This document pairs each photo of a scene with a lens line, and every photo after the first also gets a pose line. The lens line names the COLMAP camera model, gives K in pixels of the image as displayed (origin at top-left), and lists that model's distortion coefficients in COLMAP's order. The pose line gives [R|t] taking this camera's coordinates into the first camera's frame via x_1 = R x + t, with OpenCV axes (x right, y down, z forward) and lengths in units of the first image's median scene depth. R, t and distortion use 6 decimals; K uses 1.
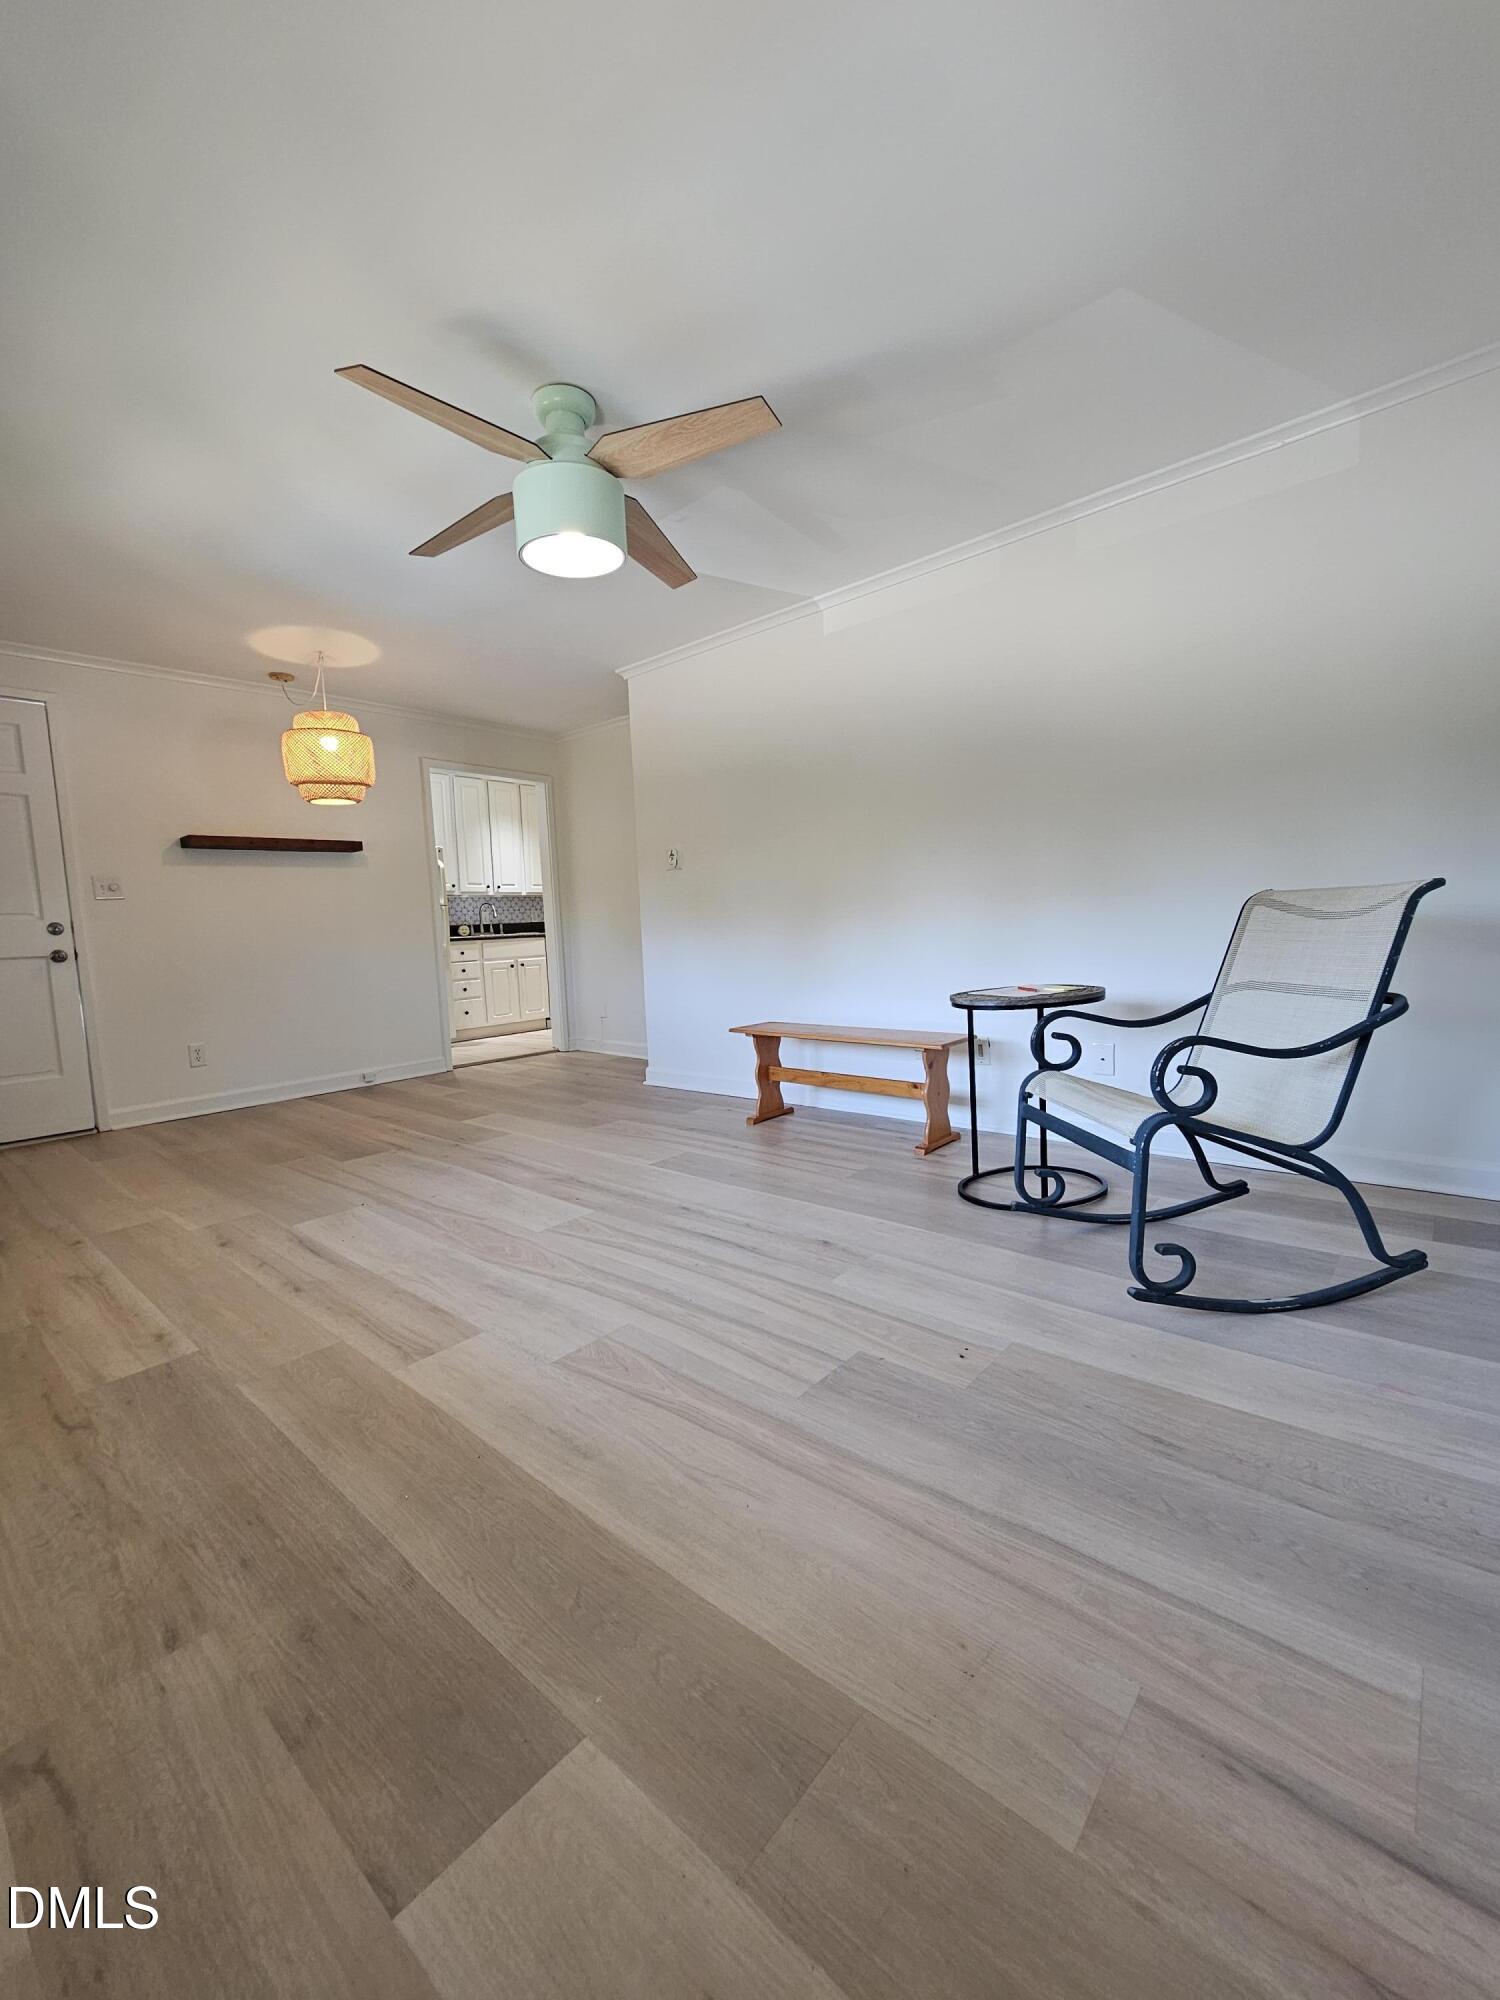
lens RADIAL K [[819.6, 0, 749.4], [0, 819.6, 1004.3], [0, 0, 1]] dist [0.000034, -0.001313]
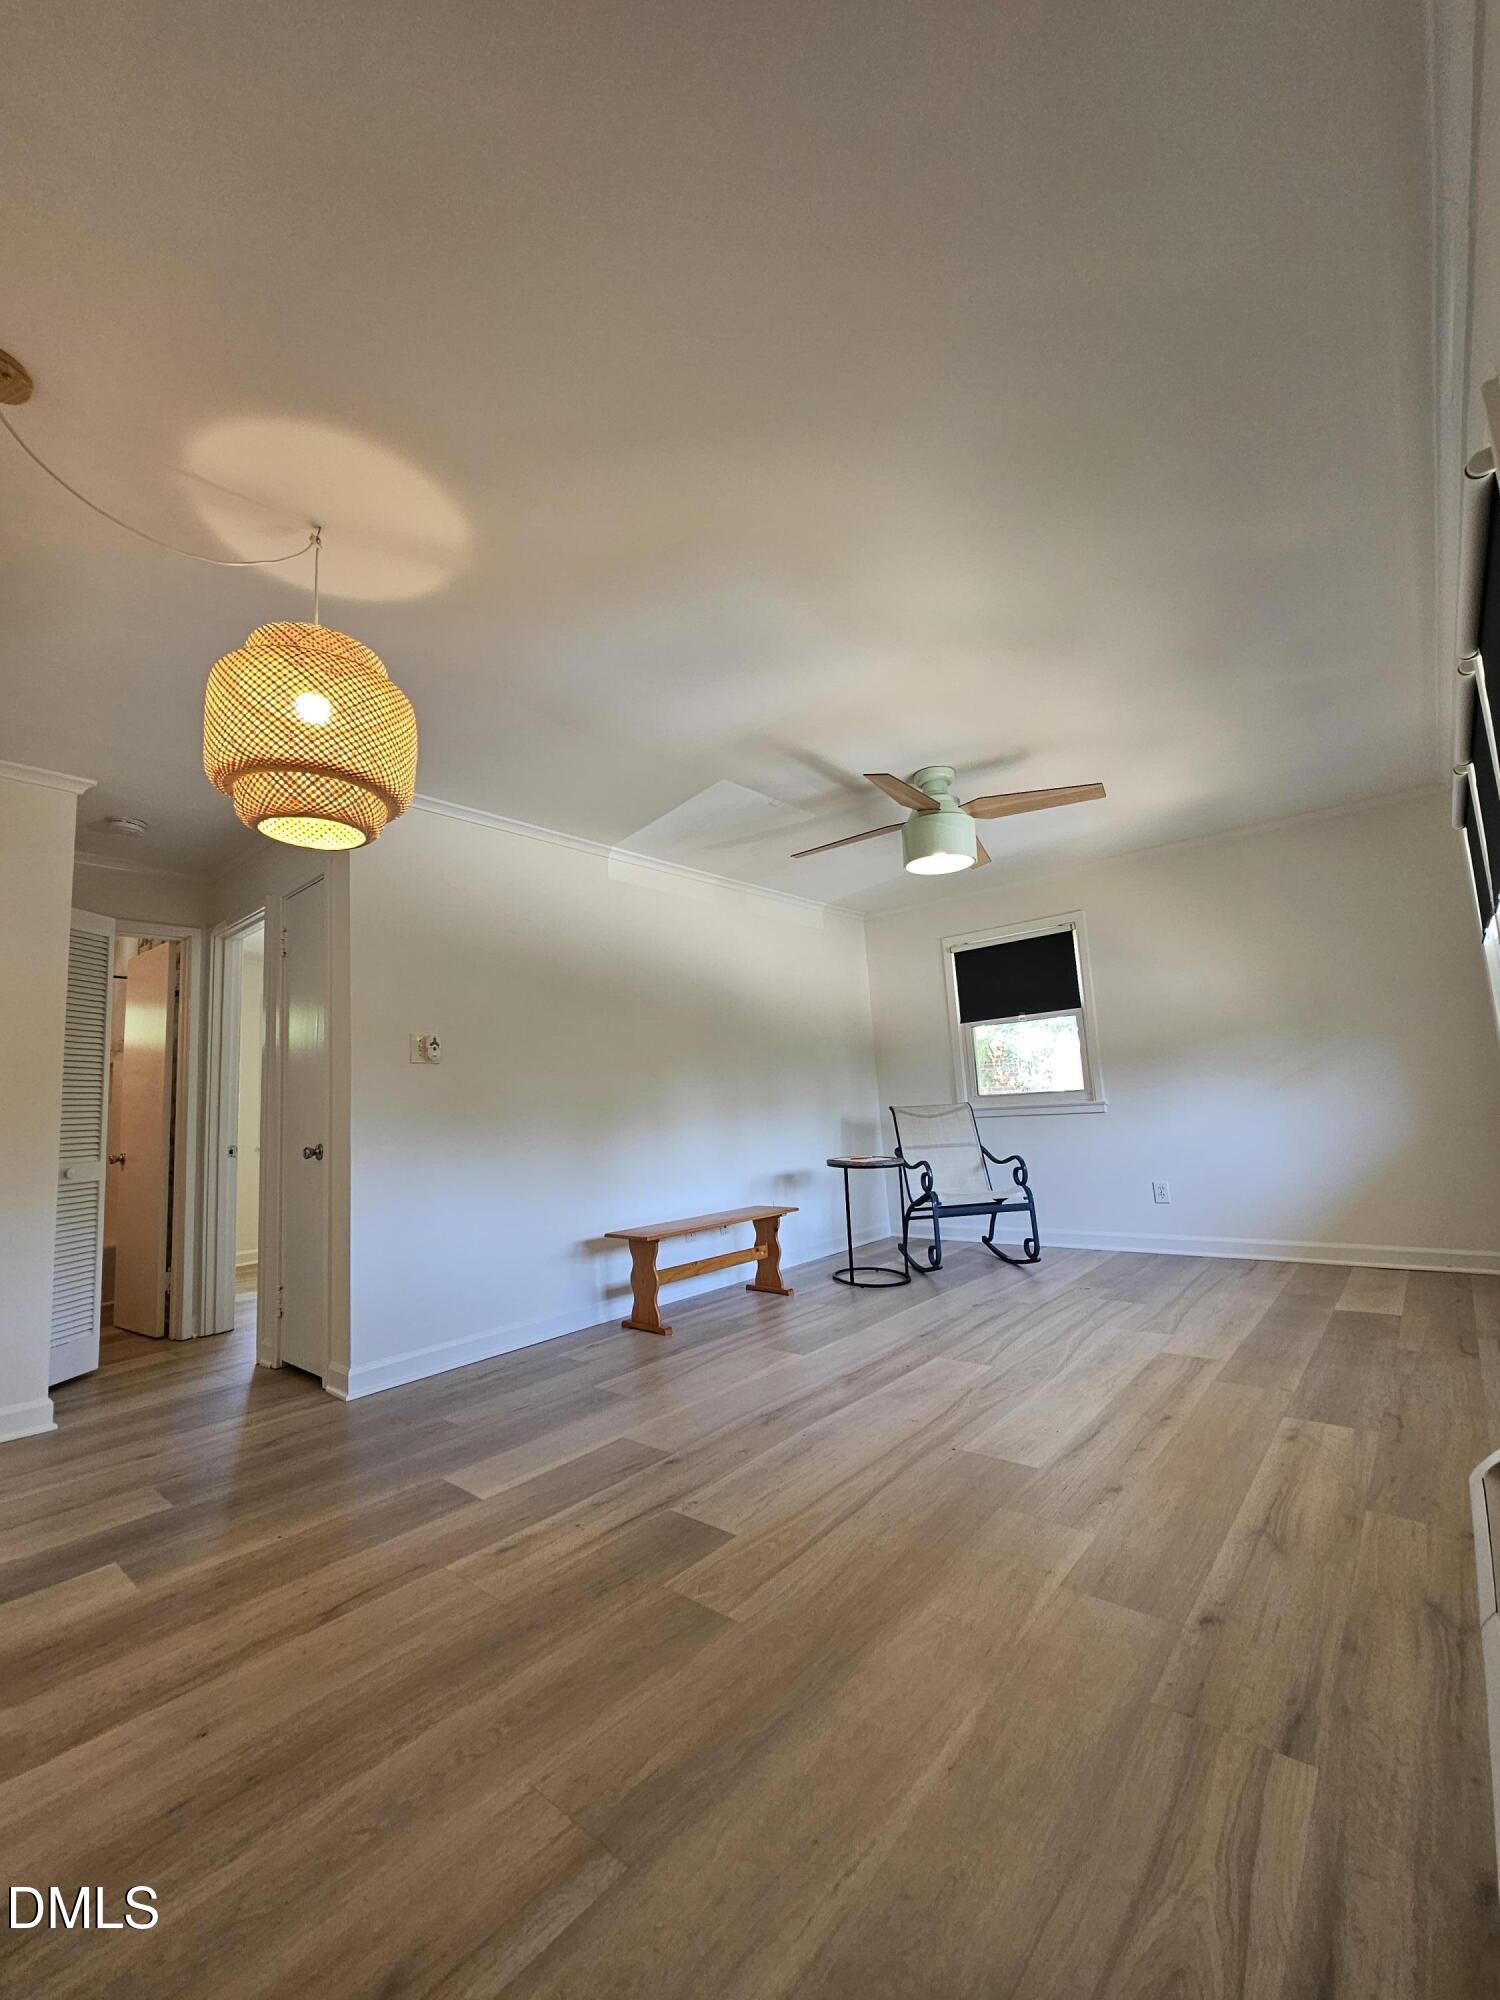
lens RADIAL K [[819.6, 0, 740.1], [0, 819.6, 1004.1], [0, 0, 1]] dist [0.000034, -0.001313]
pose [[-0.006510, 0.173101, 0.984883, -1.623480], [0.149600, 0.973988, -0.170197, -0.089589], [-0.988725, 0.146231, -0.032237, 1.424594]]
